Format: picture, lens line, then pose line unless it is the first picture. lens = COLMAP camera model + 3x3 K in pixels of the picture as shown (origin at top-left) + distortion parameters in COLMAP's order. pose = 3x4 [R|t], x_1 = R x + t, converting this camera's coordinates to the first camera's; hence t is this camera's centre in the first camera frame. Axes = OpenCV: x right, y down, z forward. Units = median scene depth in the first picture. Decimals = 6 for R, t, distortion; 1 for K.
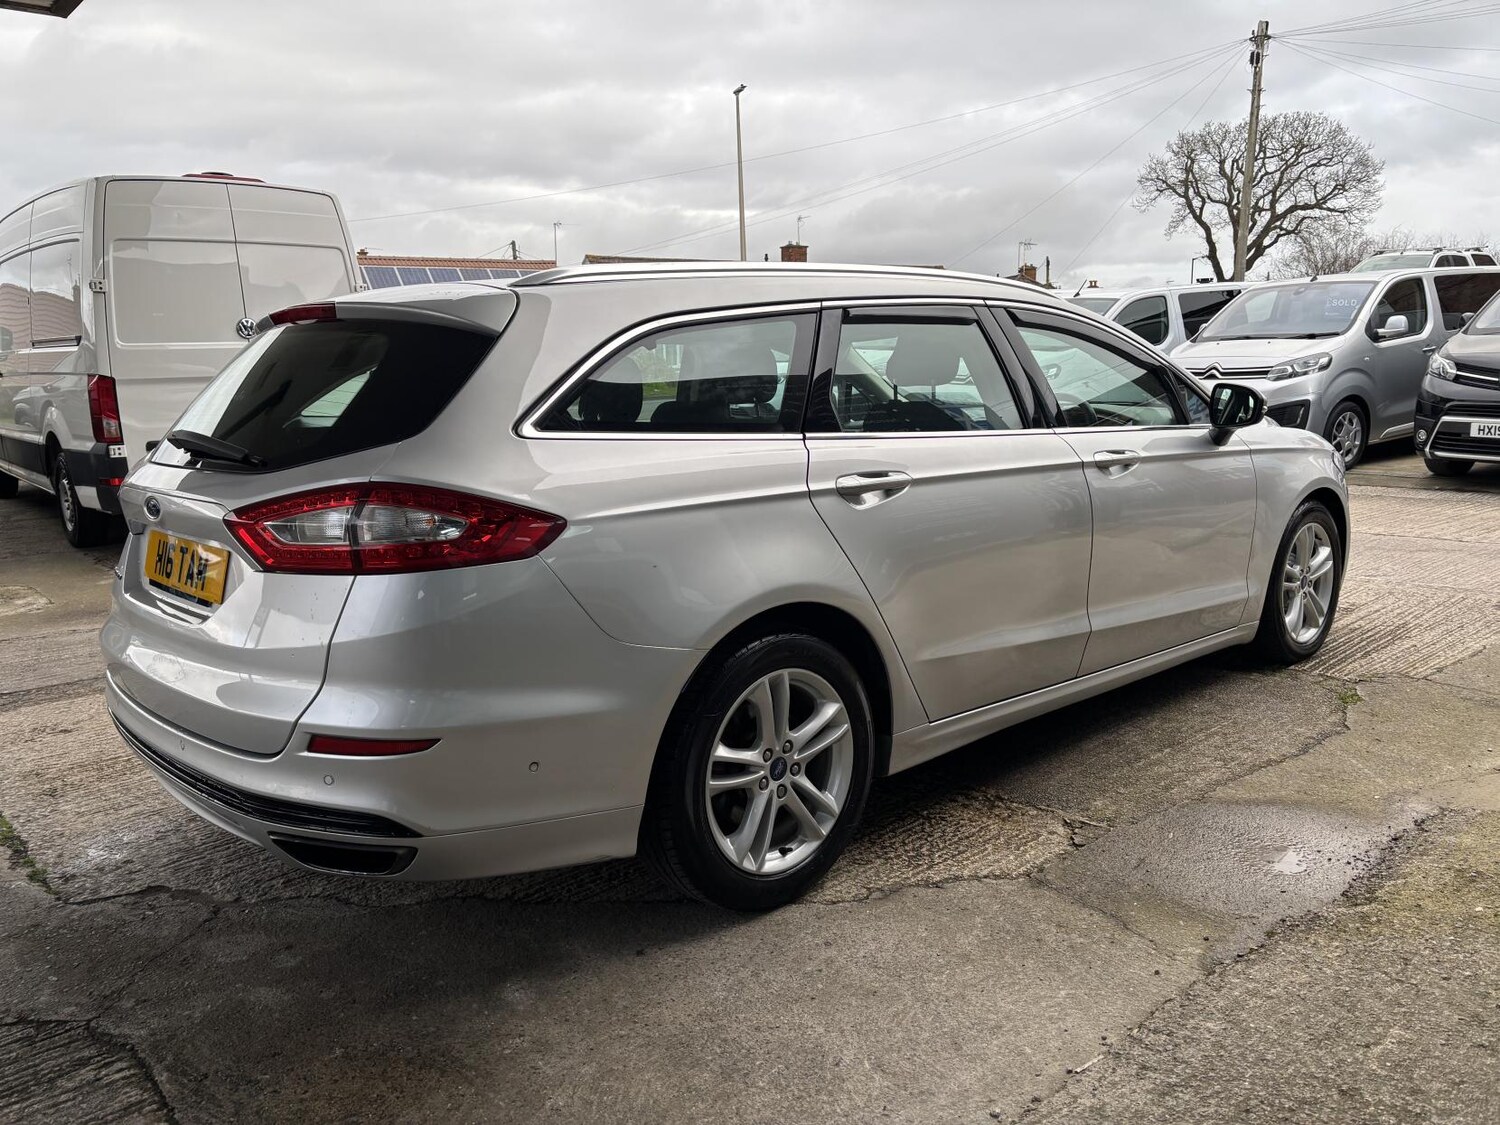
lens RADIAL K [[1129.6, 0, 729.3], [0, 1129.6, 568.1], [0, 0, 1]] dist [0.058745, -0.075700]
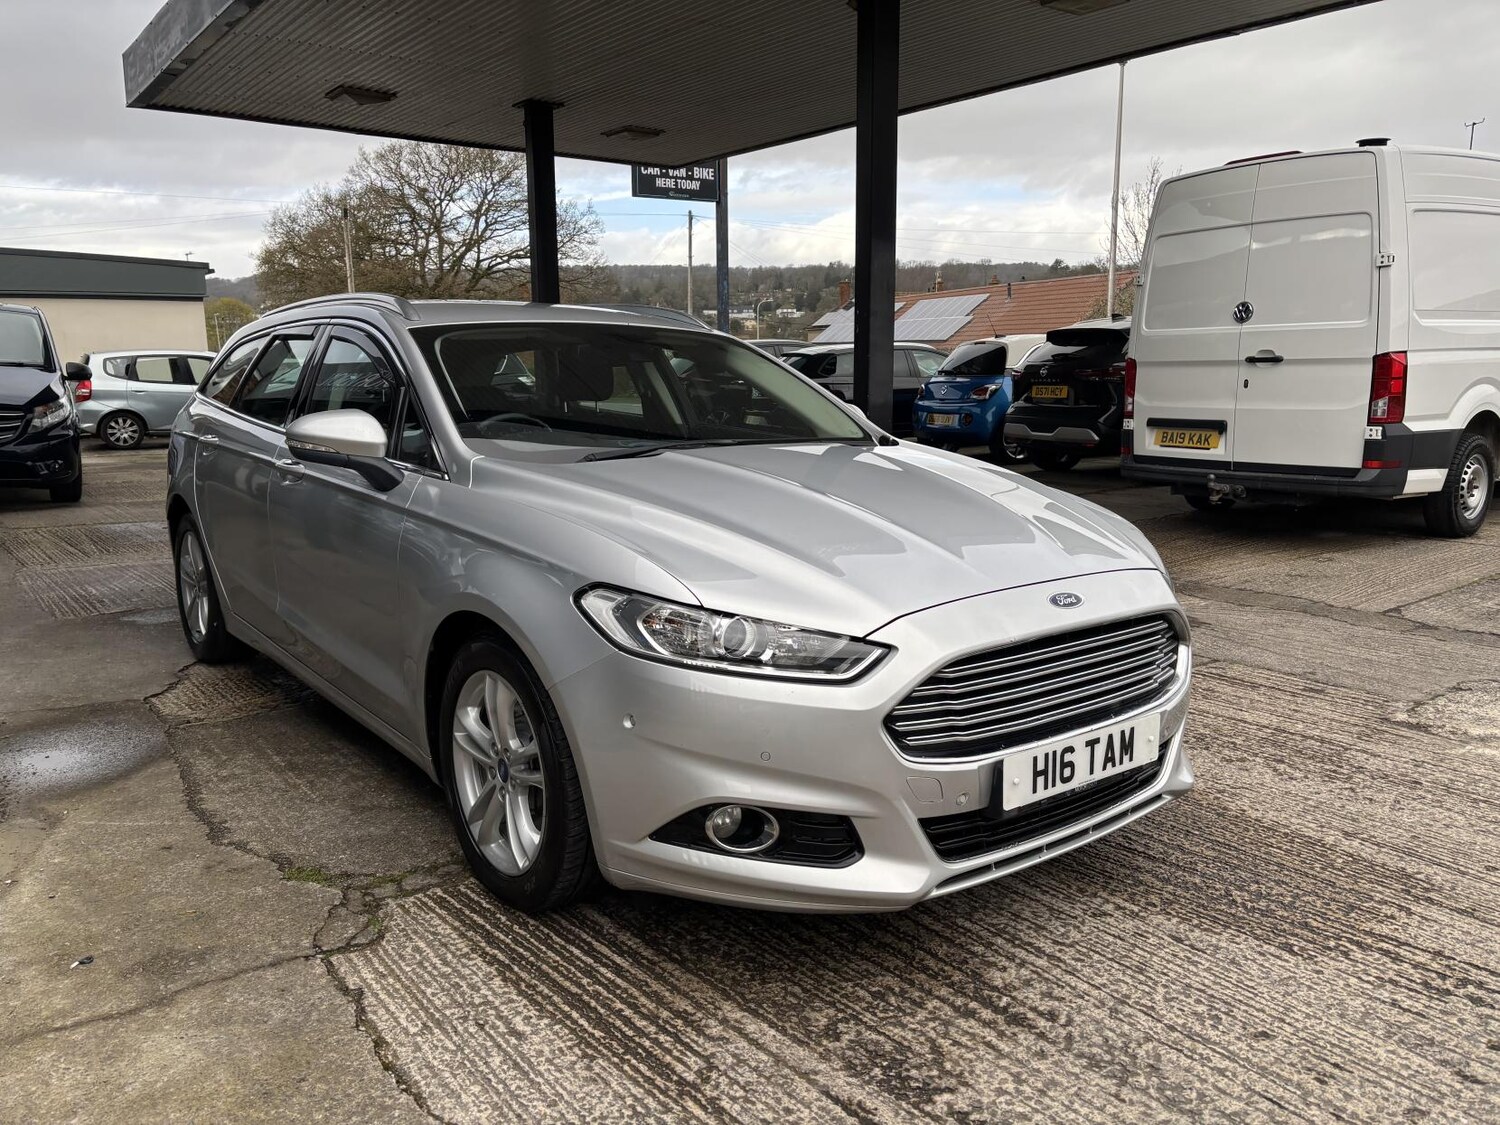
lens RADIAL K [[1138.1, 0, 746.6], [0, 1138.1, 562.2], [0, 0, 1]] dist [0.040280, -0.036876]
pose [[-0.064044, 0.200379, -0.977623, 1.519155], [-0.172991, 0.962574, 0.208627, -0.339100], [0.982839, 0.182481, -0.026983, 1.621539]]
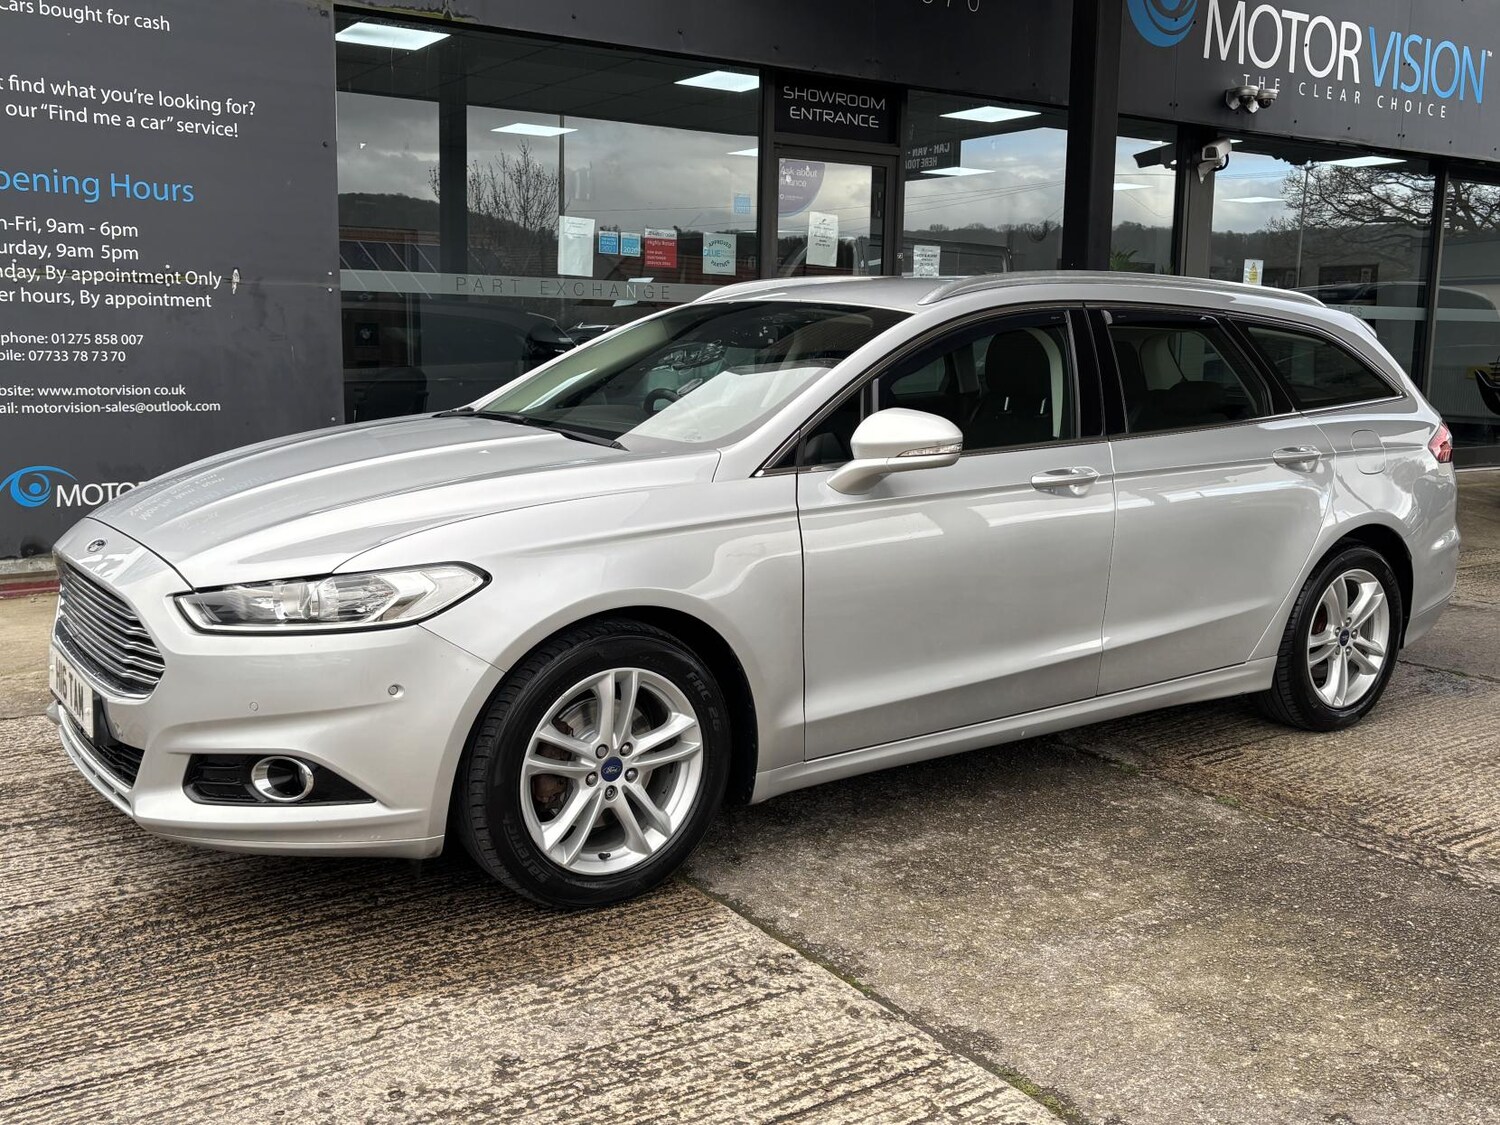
lens RADIAL K [[1443.0, 0, 744.3], [0, 1443.0, 559.9], [0, 0, 1]] dist [0.036624, -0.008158]
pose [[-0.993703, -0.009735, 0.111626, 0.133493], [0.027179, 0.945528, 0.324405, -0.524415], [-0.108703, 0.325396, -0.939309, 2.802926]]
